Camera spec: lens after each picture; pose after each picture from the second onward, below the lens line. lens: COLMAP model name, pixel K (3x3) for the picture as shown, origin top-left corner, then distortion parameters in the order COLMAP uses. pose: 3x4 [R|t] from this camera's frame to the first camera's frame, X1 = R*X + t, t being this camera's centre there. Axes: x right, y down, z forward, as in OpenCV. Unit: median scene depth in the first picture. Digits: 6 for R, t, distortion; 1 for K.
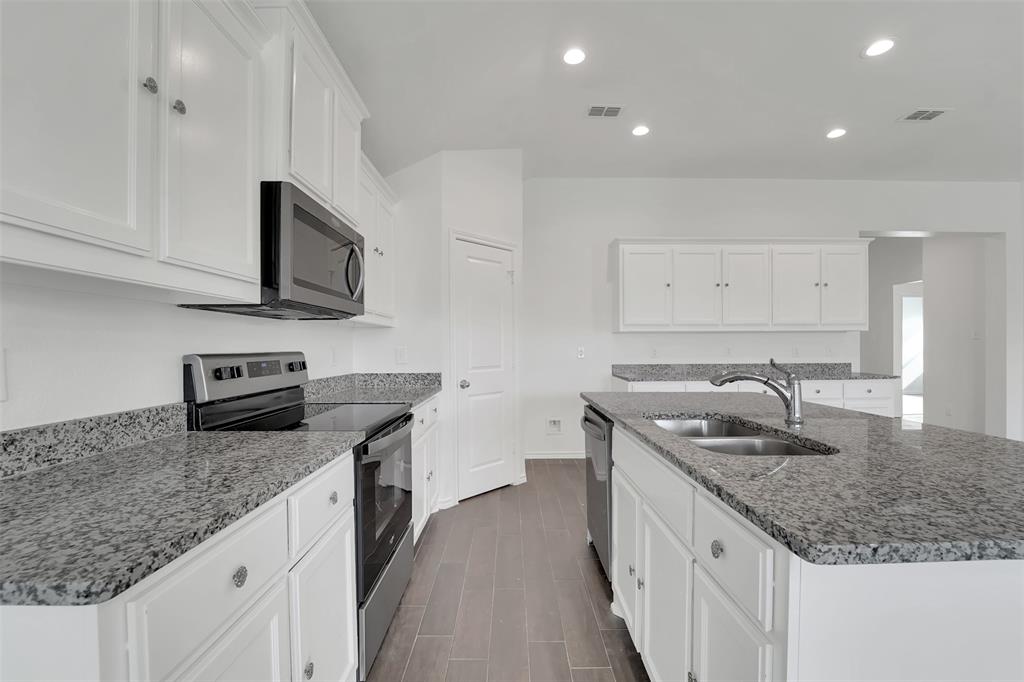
lens RADIAL K [[423.7, 0, 516.6], [0, 423.7, 352.8], [0, 0, 1]] dist [-0.030990, 0.000069]
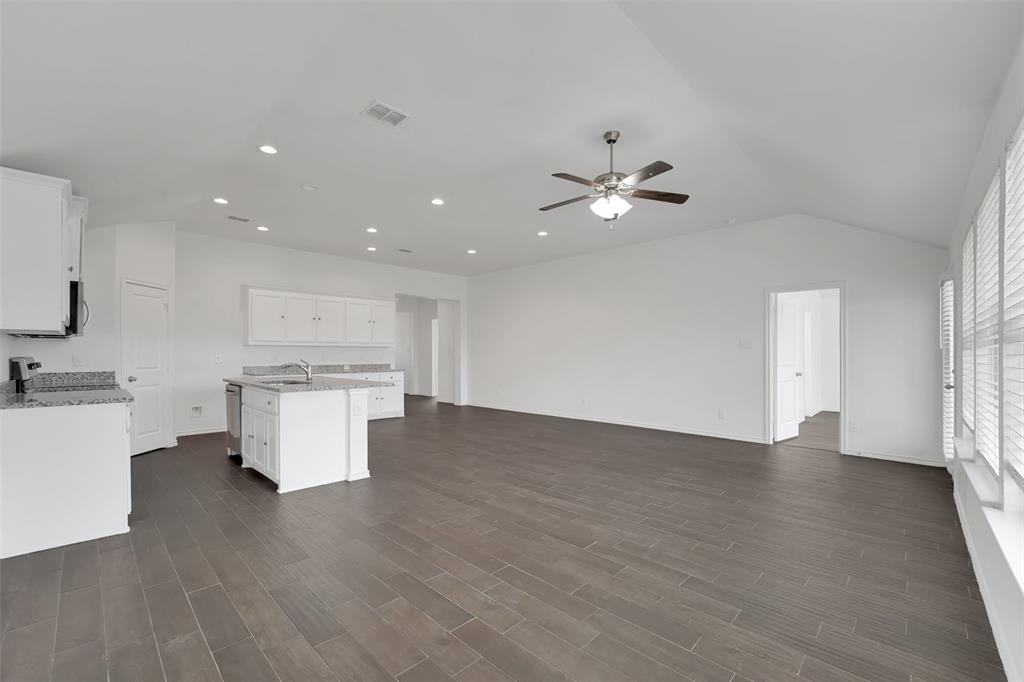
lens RADIAL K [[423.7, 0, 516.6], [0, 423.7, 352.8], [0, 0, 1]] dist [-0.030990, 0.000069]
pose [[0.699907, 0.005834, 0.714210, -0.191669], [0.008419, 0.999830, -0.016417, 0.014808], [-0.714184, 0.017504, 0.699739, -0.907196]]
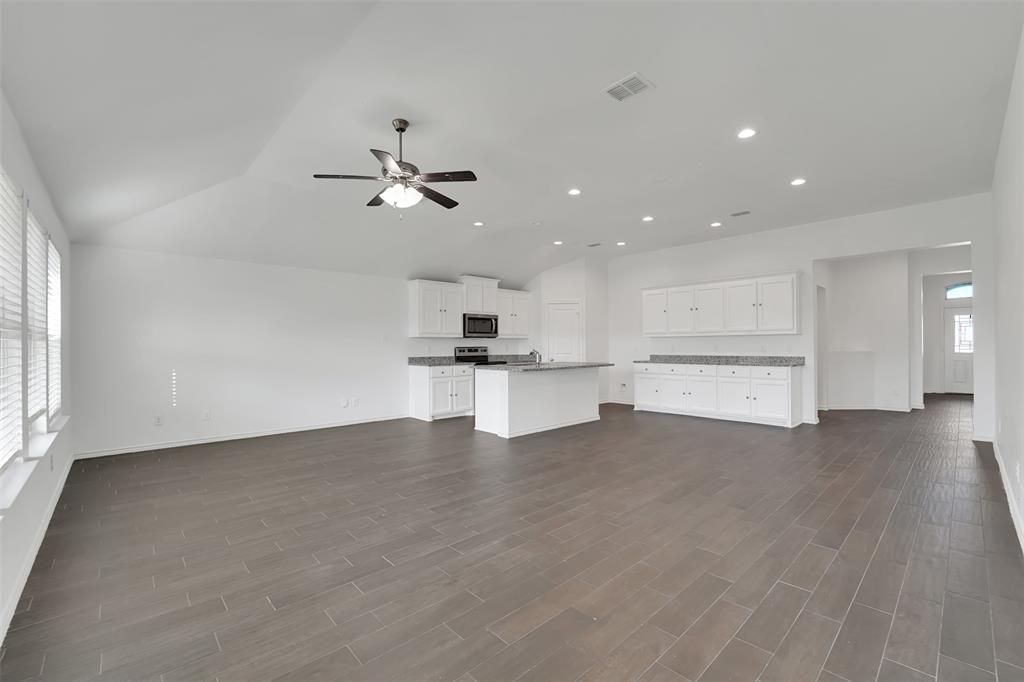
lens RADIAL K [[431.8, 0, 510.6], [0, 431.8, 346.0], [0, 0, 1]] dist [0.001036, 0.000130]
pose [[0.679302, 0.001547, -0.733858, 1.467535], [-0.007592, 0.999959, -0.004920, 0.005255], [0.733820, 0.008913, 0.679285, -0.870231]]
